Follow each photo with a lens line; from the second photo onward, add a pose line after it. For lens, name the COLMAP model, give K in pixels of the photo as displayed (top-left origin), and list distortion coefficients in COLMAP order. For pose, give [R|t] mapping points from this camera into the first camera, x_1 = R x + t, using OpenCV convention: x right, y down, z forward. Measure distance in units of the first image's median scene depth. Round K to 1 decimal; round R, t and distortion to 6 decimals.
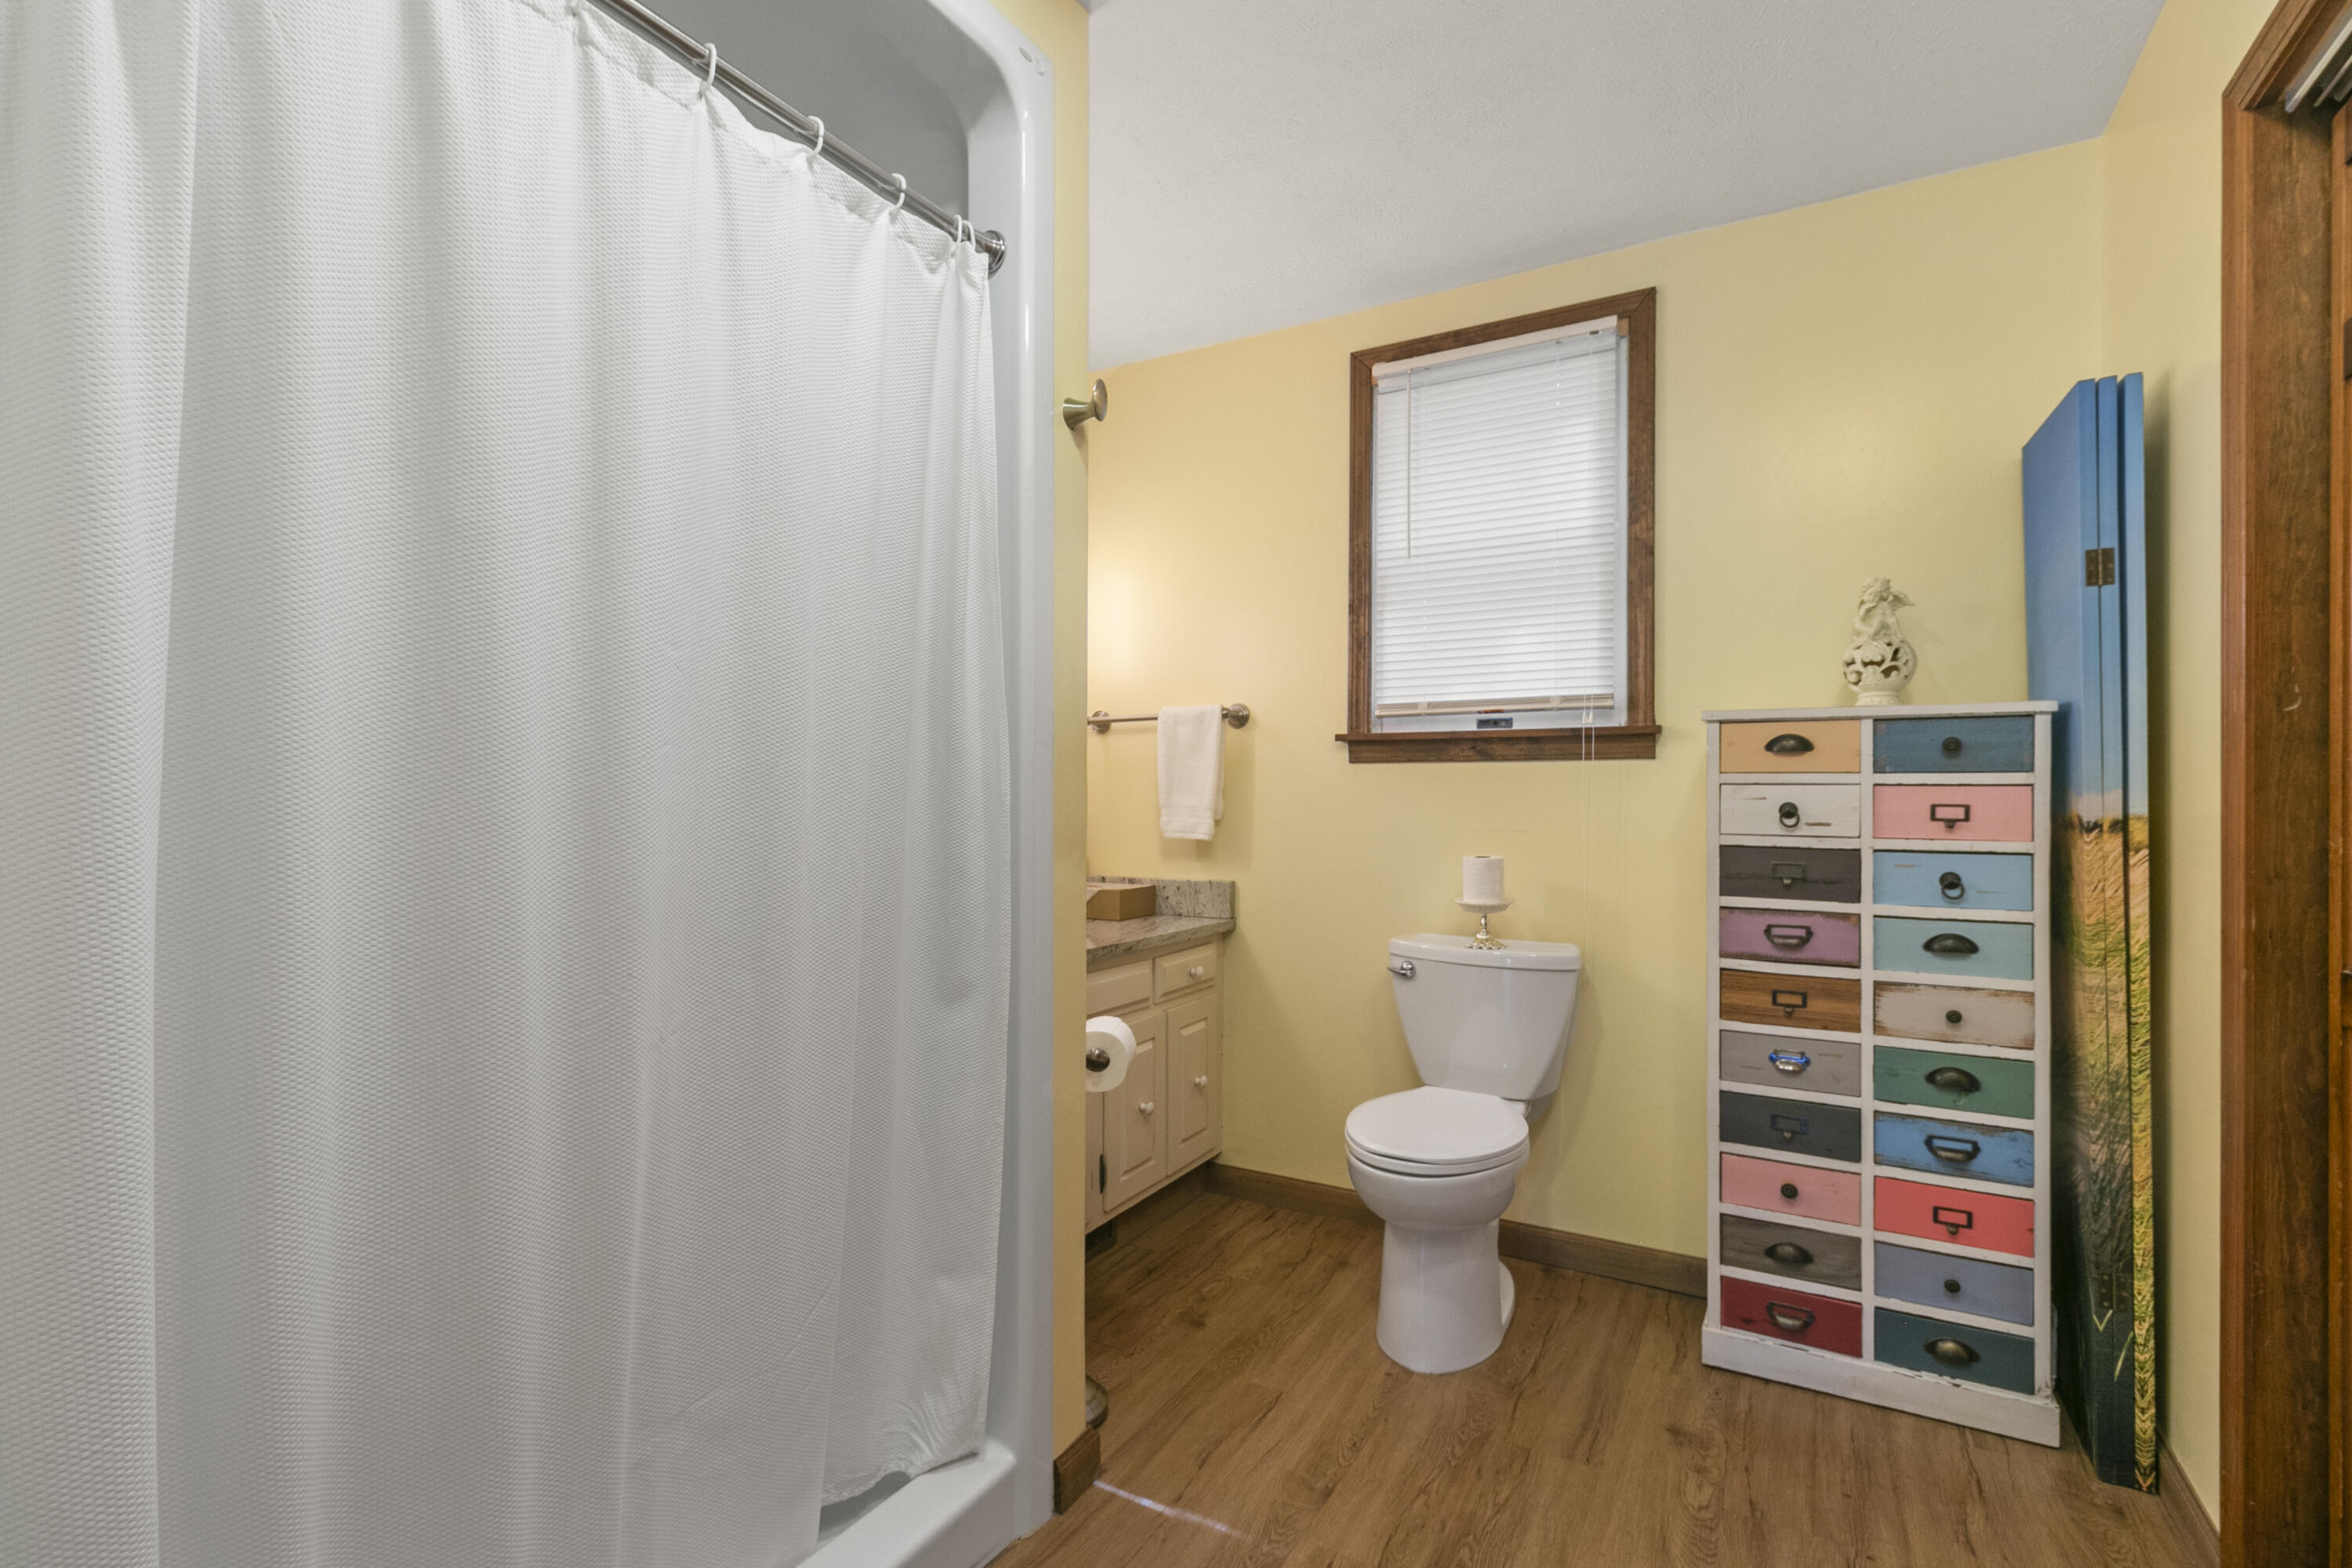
lens RADIAL K [[1076.1, 0, 1176.5], [0, 1076.1, 784.2], [0, 0, 1]] dist [0.000908, -0.000040]
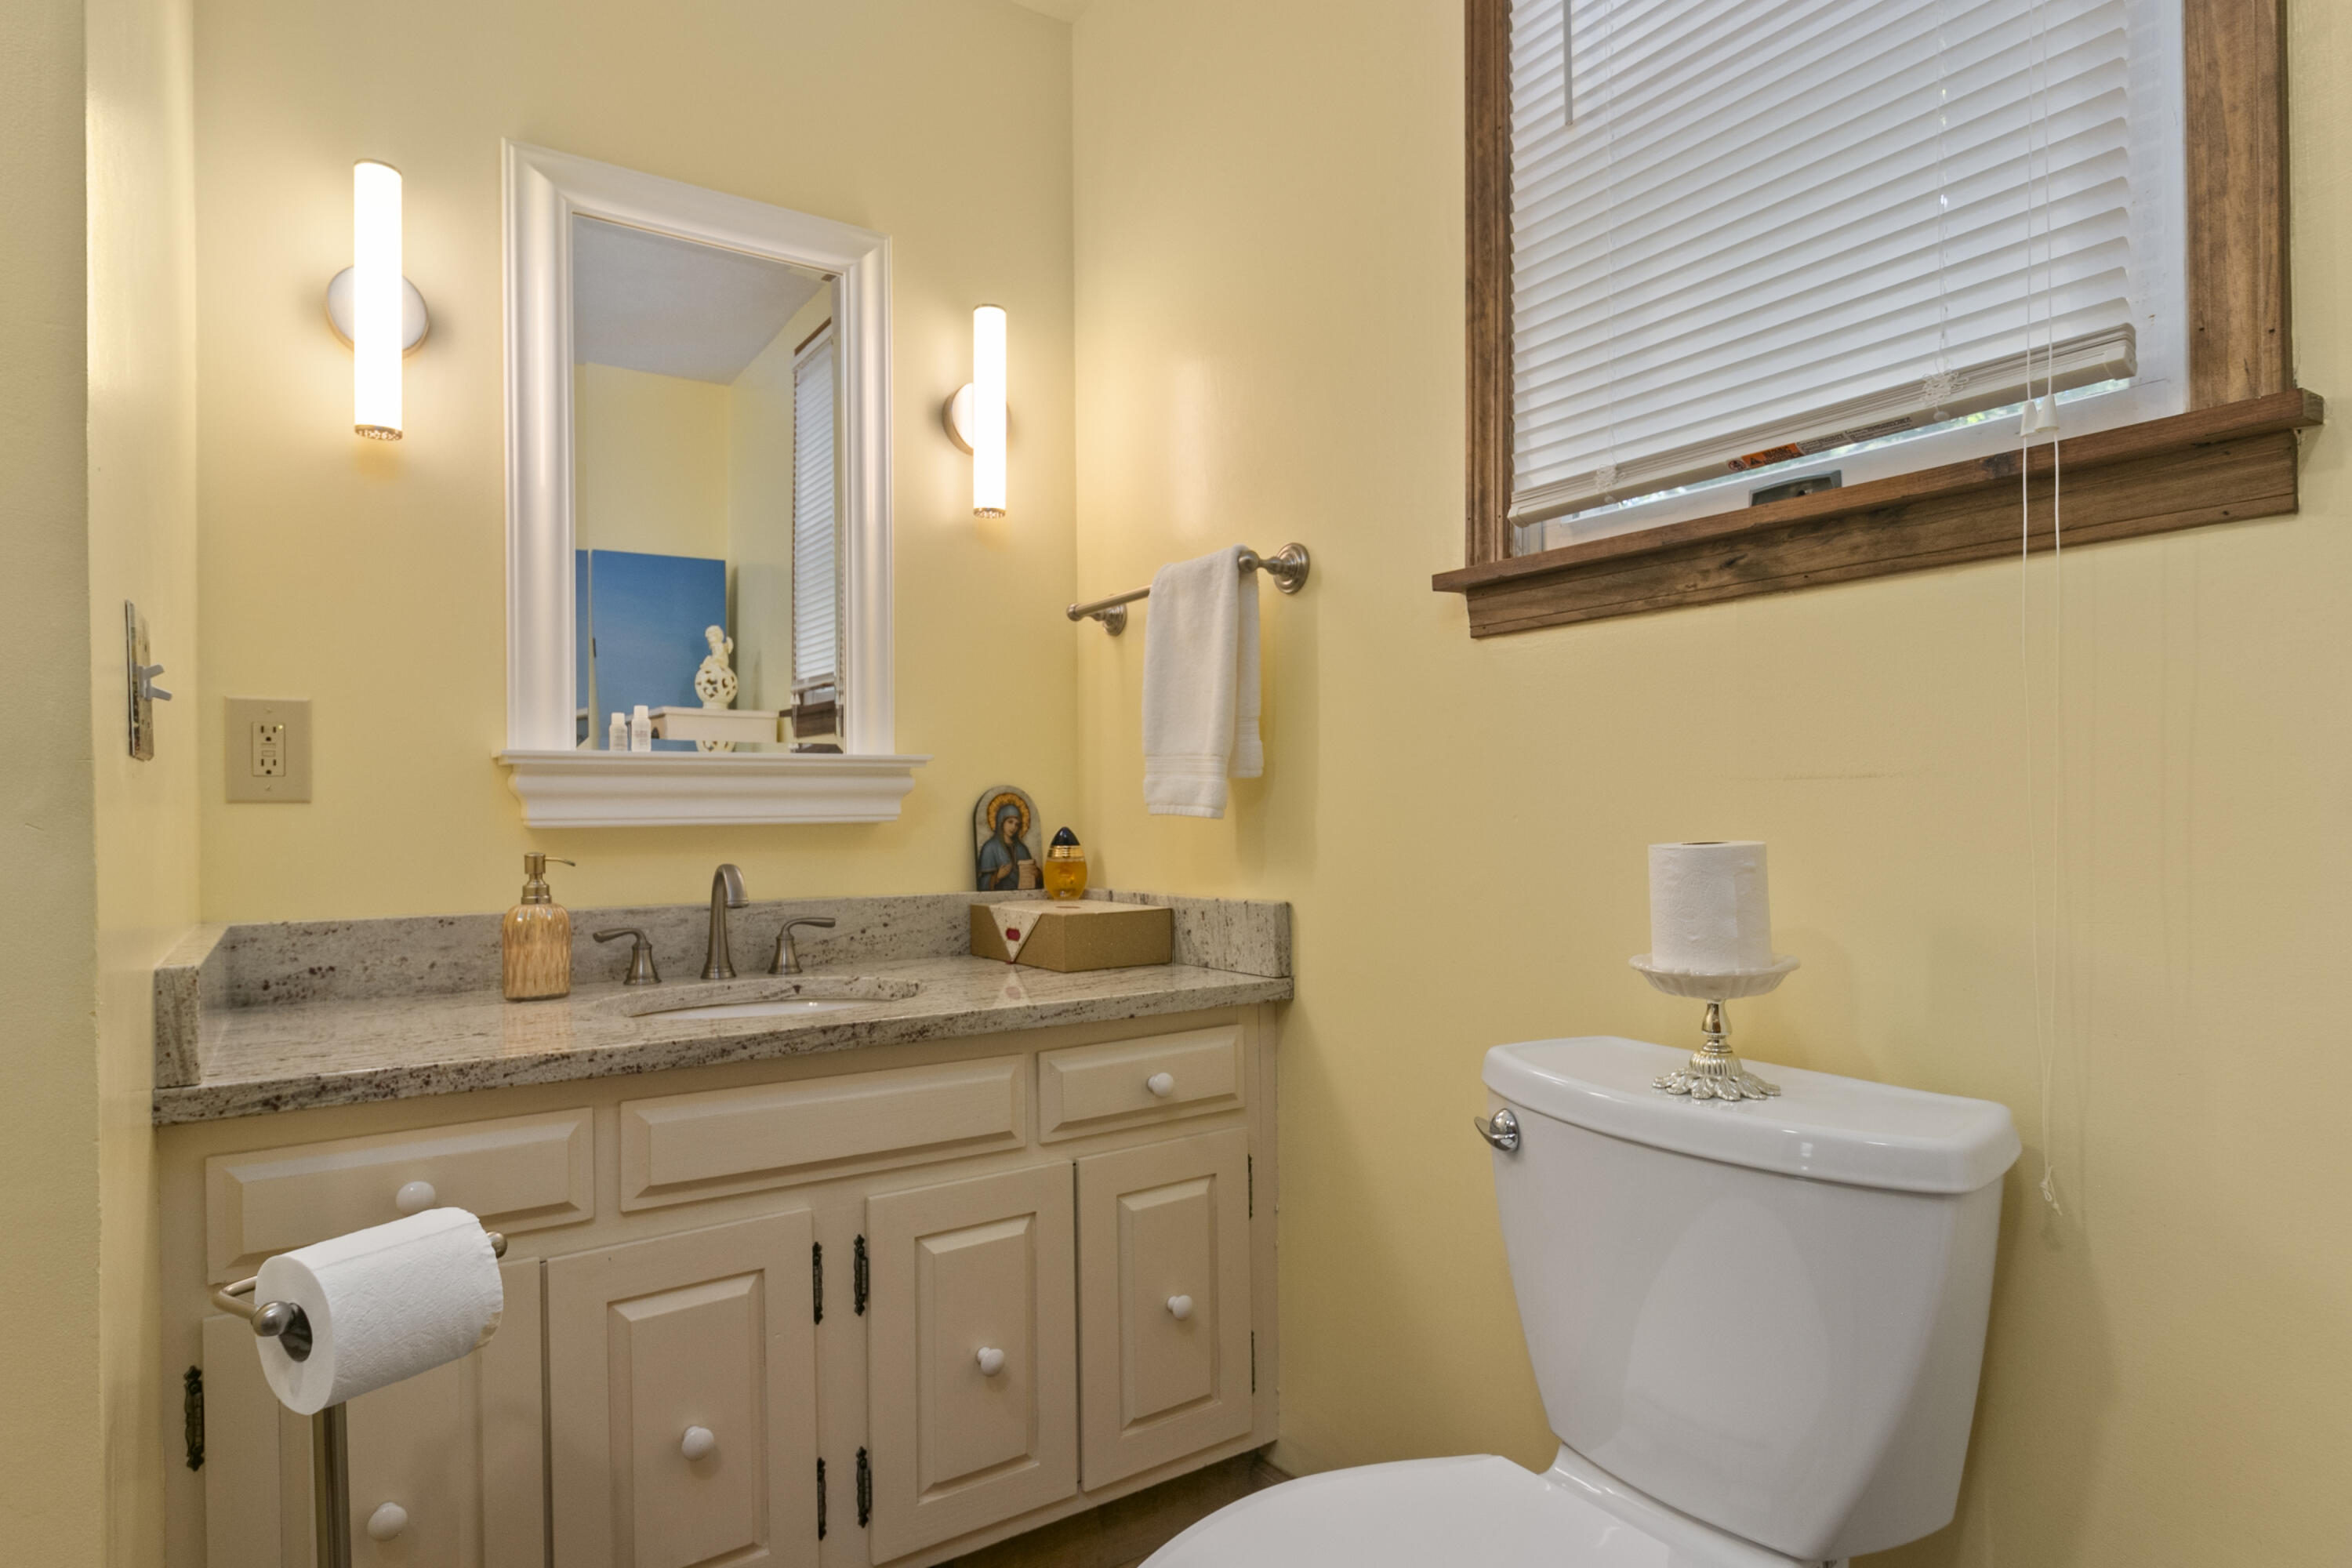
lens RADIAL K [[1272.0, 0, 1173.5], [0, 1272.0, 800.9], [0, 0, 1]] dist [-0.002295, 0.002529]
pose [[0.900930, -0.015454, -0.433690, 0.277783], [0.017653, 0.999844, 0.001044, 0.044935], [0.433606, -0.008596, 0.901062, 0.479382]]
